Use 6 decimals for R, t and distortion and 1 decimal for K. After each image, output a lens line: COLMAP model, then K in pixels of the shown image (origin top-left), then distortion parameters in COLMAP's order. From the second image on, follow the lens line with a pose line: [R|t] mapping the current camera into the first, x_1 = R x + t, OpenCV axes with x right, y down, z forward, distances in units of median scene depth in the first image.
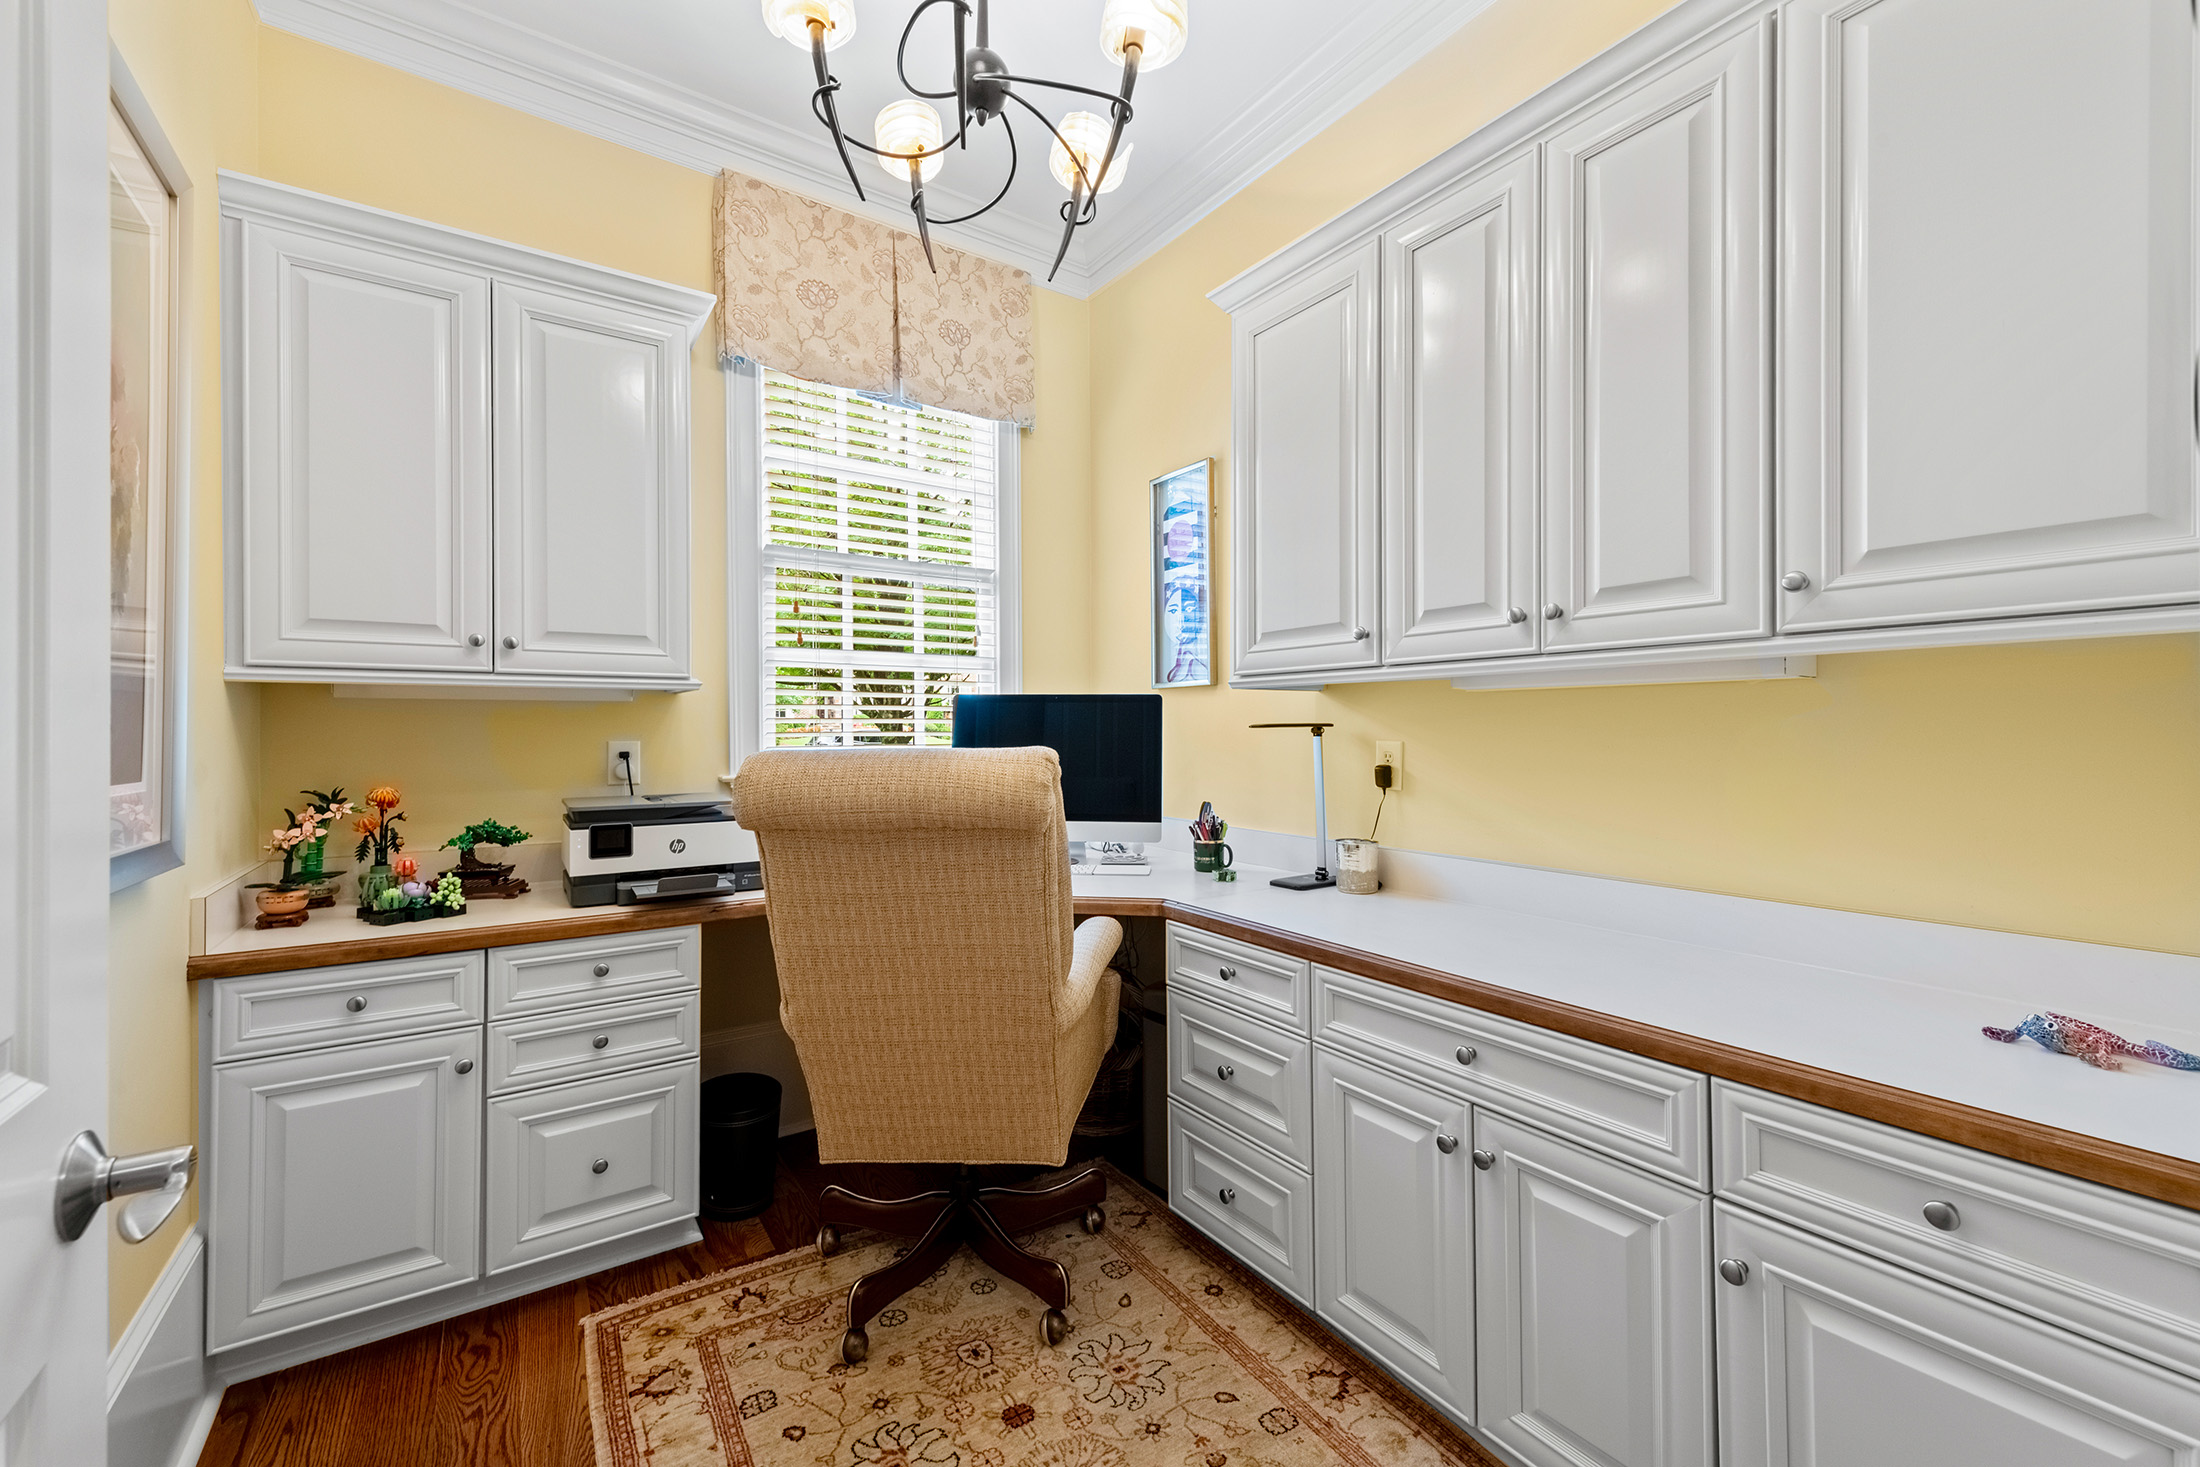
lens RADIAL K [[882.1, 0, 1096.9], [0, 882.1, 731.6], [0, 0, 1]] dist [0.013877, -0.002522]
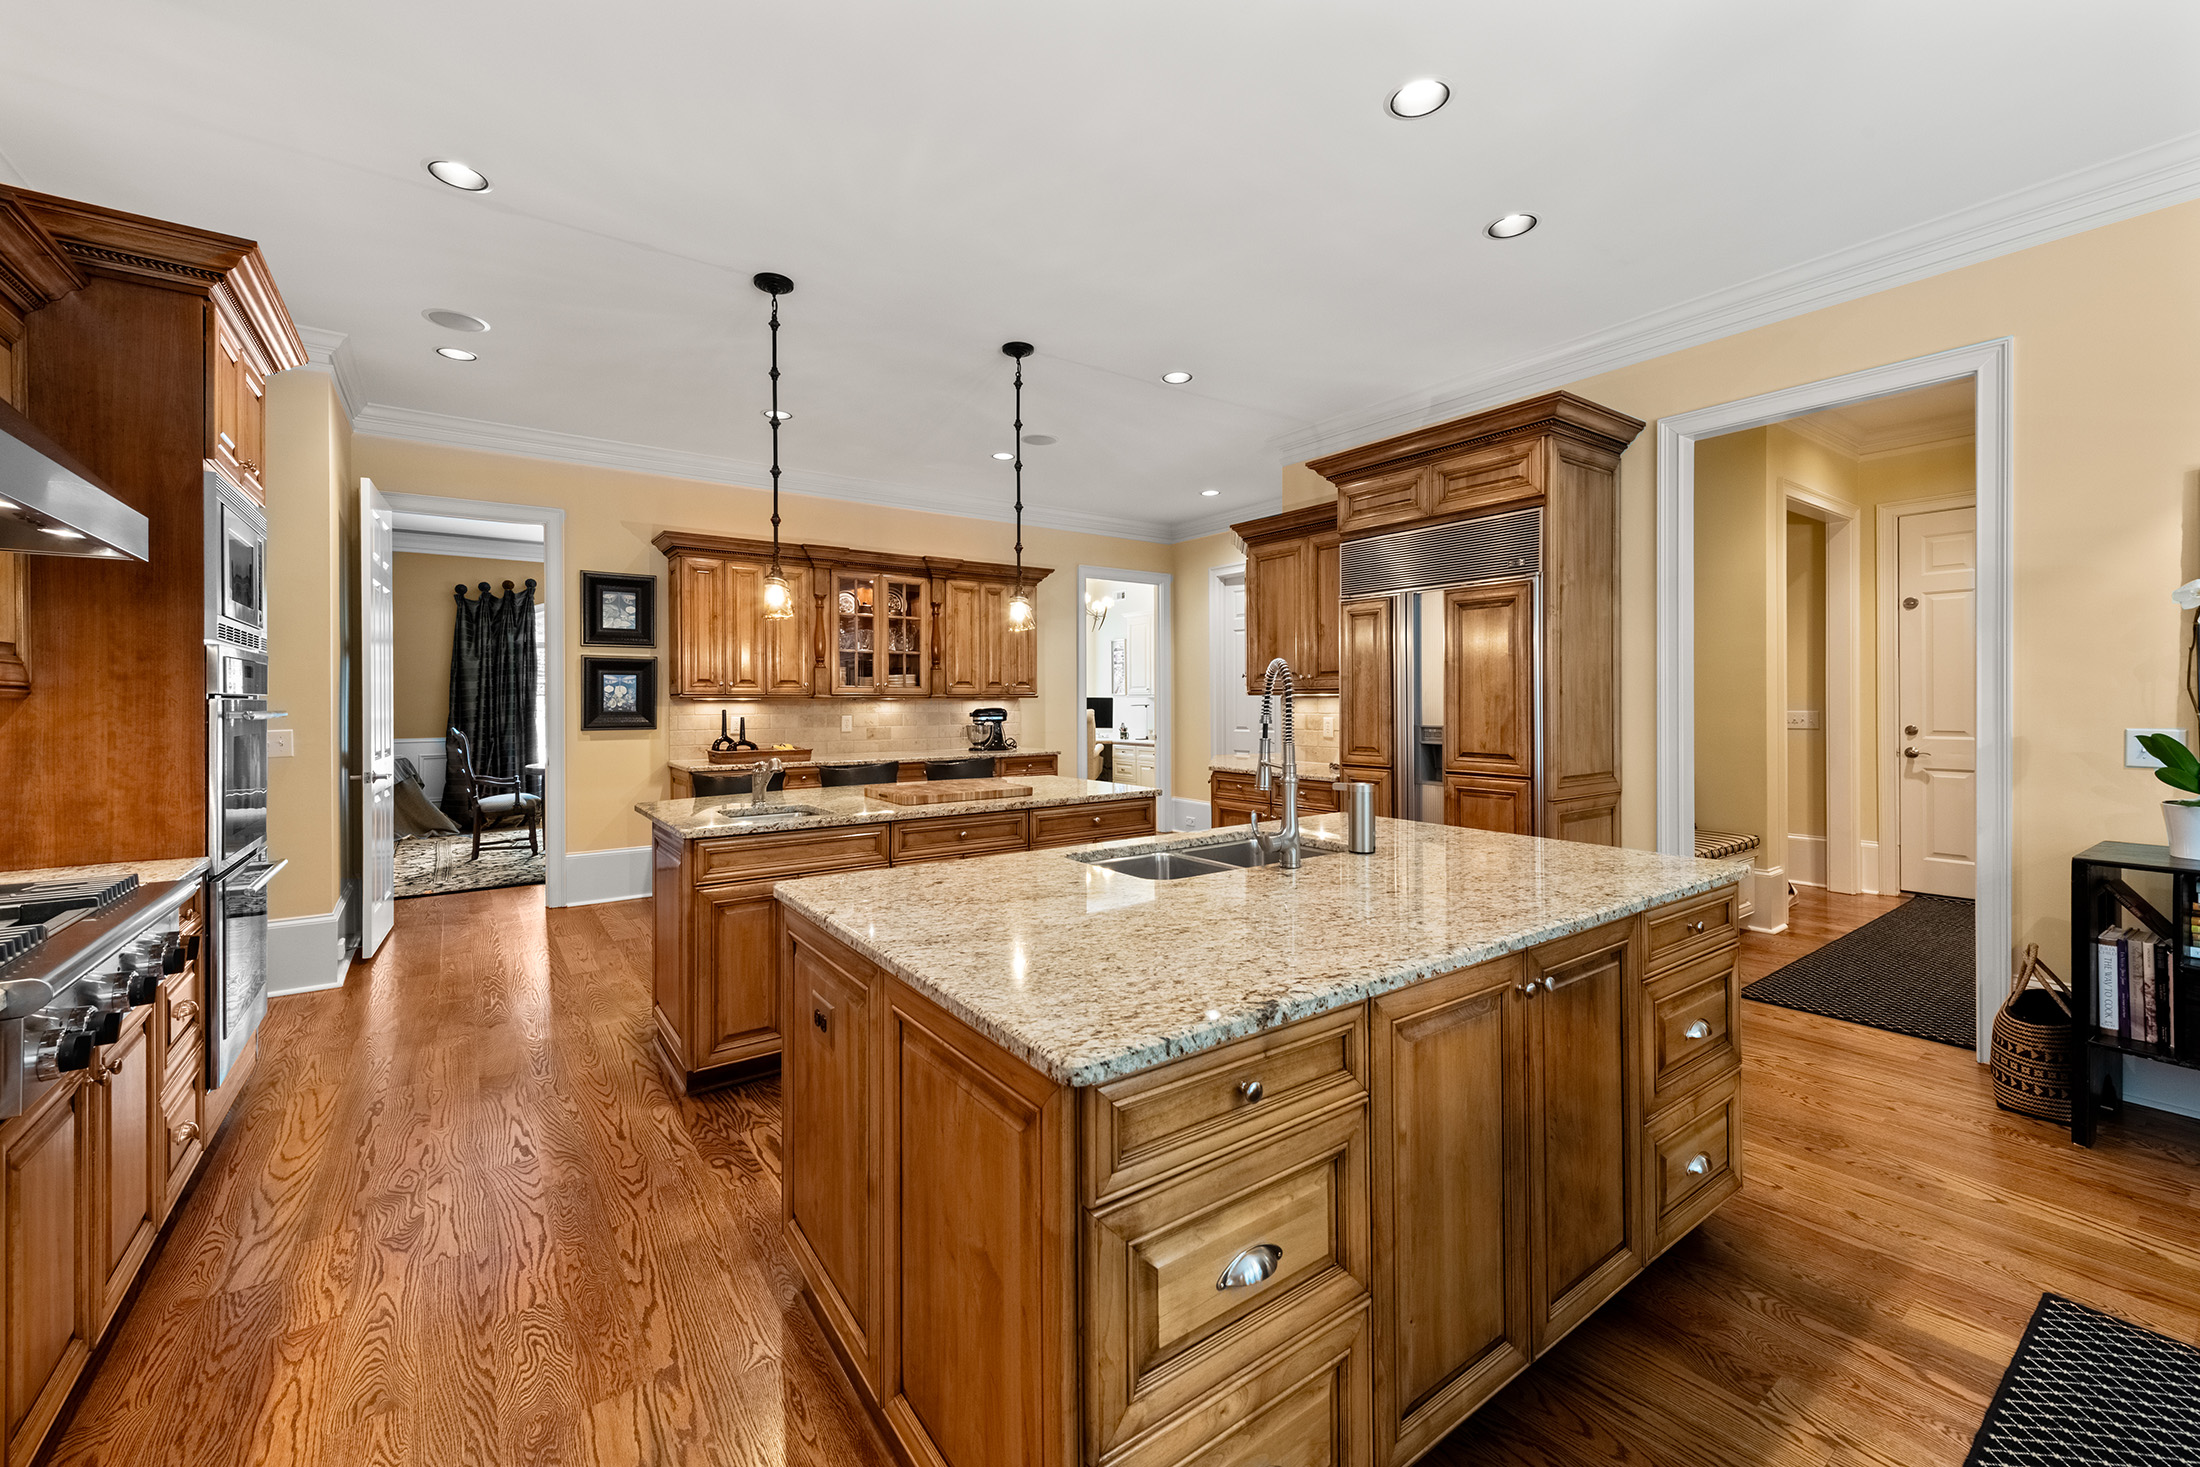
lens RADIAL K [[882.1, 0, 1109.2], [0, 882.1, 701.3], [0, 0, 1]] dist [0.013877, -0.002522]
pose [[0.999110, -0.007823, 0.041439, -0.138505], [0.007623, 0.999959, 0.004981, -0.057588], [-0.041476, -0.004661, 0.999129, -3.737699]]
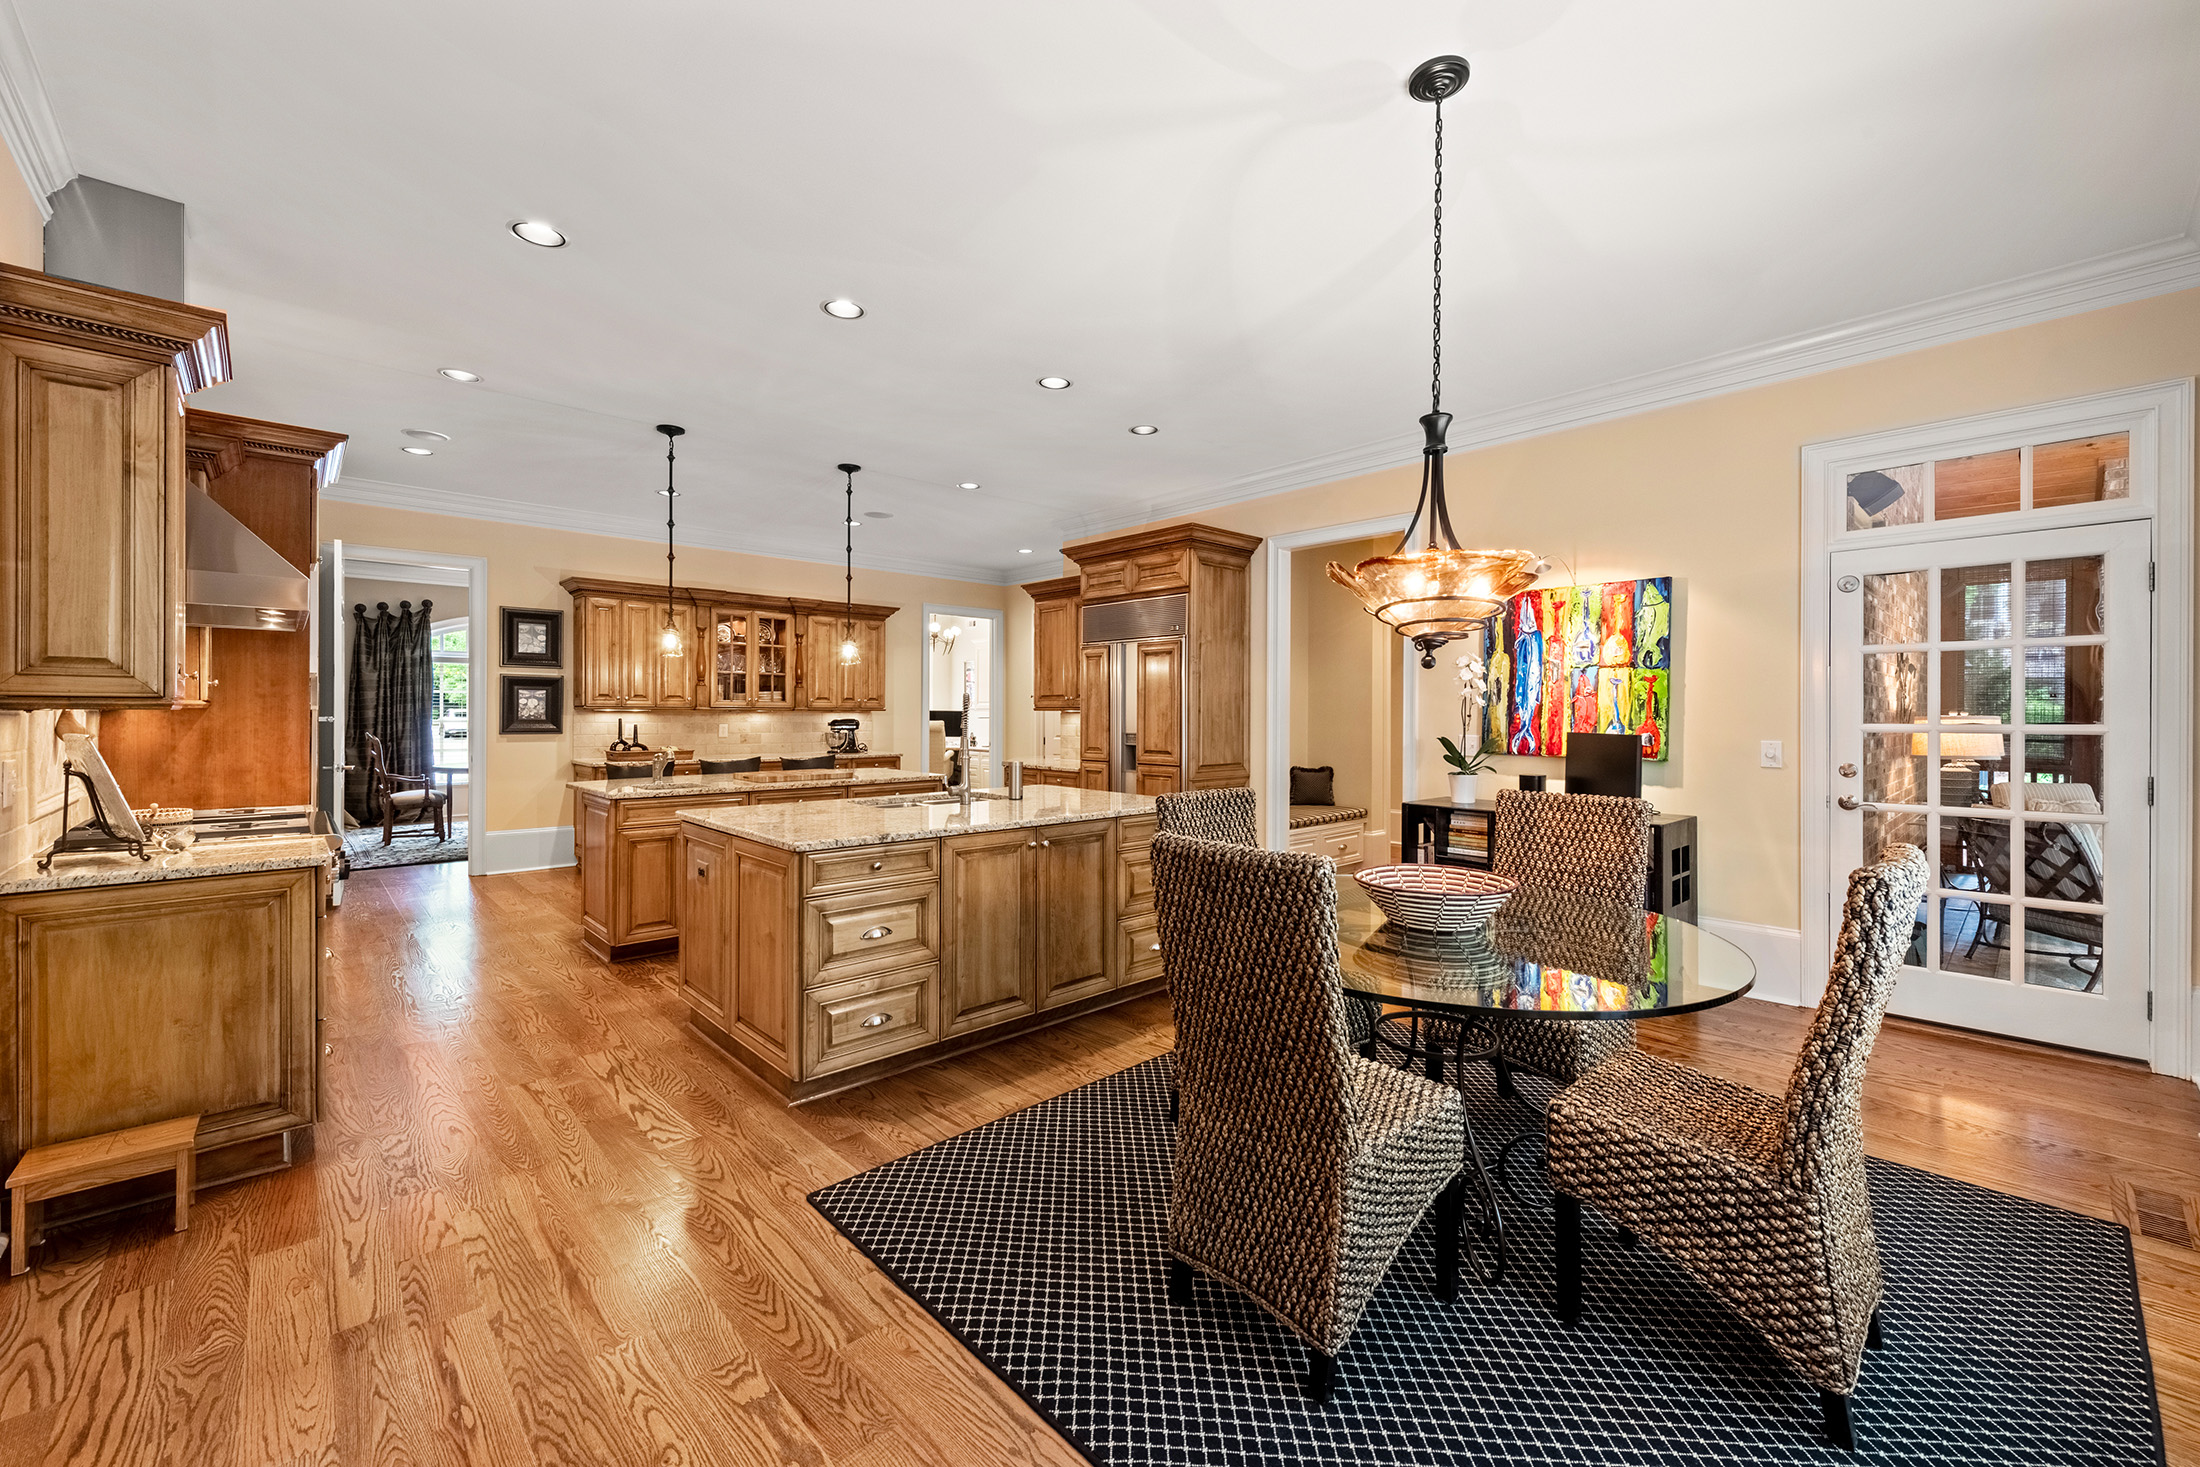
lens RADIAL K [[882.1, 0, 1117.5], [0, 882.1, 716.4], [0, 0, 1]] dist [0.013877, -0.002522]
pose [[0.986169, 0.000220, 0.165741, 0.117530], [-0.001568, 0.999967, 0.008002, -0.065746], [-0.165734, -0.008151, 0.986137, -4.663950]]
